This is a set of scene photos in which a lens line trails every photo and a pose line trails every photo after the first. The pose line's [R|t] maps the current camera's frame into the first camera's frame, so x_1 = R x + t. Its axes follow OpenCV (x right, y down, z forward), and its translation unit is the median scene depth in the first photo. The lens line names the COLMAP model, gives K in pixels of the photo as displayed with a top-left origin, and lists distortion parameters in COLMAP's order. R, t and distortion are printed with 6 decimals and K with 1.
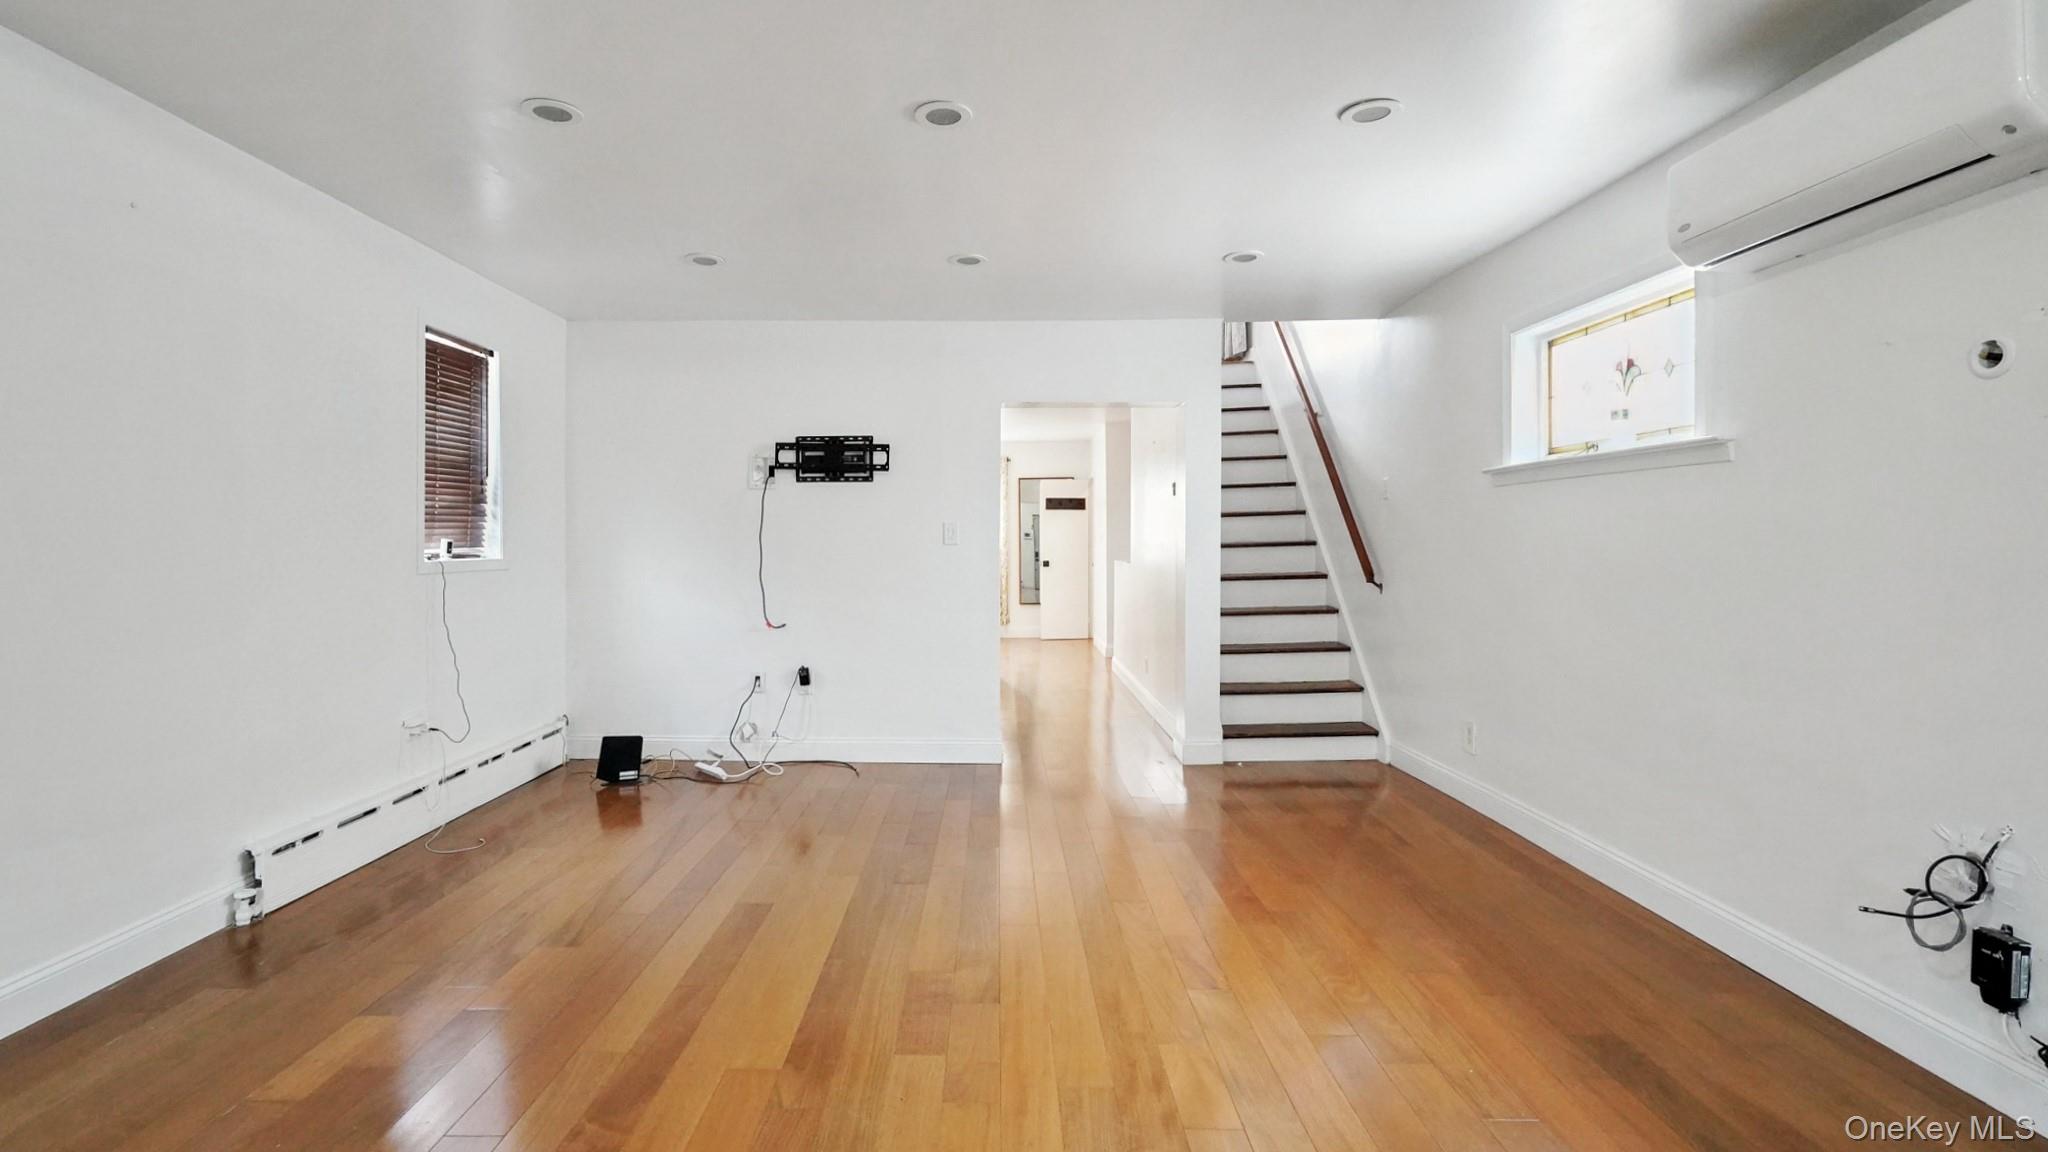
lens RADIAL K [[922.9, 0, 1023.9], [0, 922.9, 544.1], [0, 0, 1]] dist [0.002223, 0.000096]
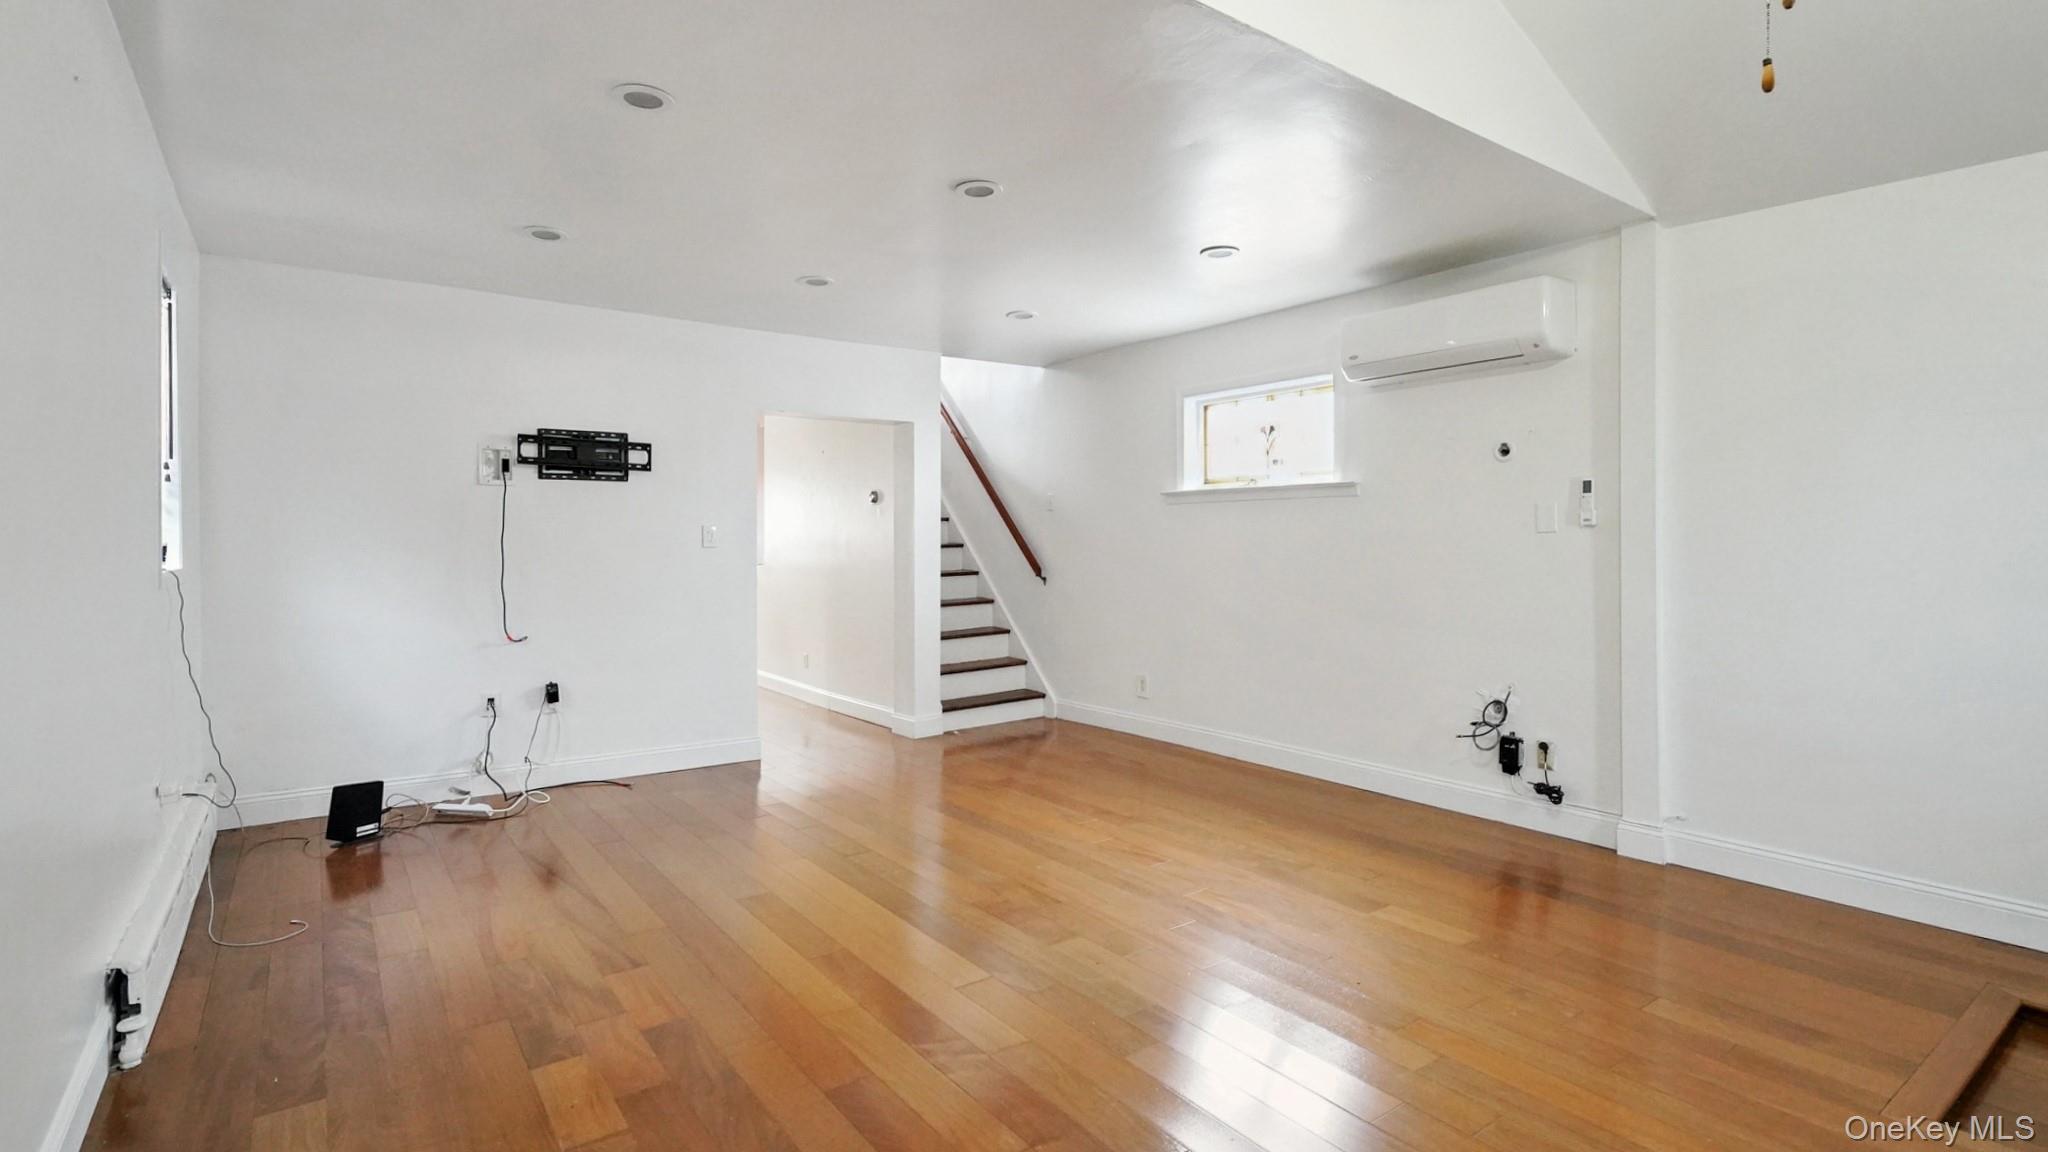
lens RADIAL K [[953.1, 0, 977.3], [0, 953.1, 549.1], [0, 0, 1]] dist [0.003854, -0.000115]
pose [[0.811433, -0.004896, 0.584425, -0.461265], [0.003469, 0.999988, 0.003561, -0.000475], [-0.584435, -0.000863, 0.811440, -0.006225]]
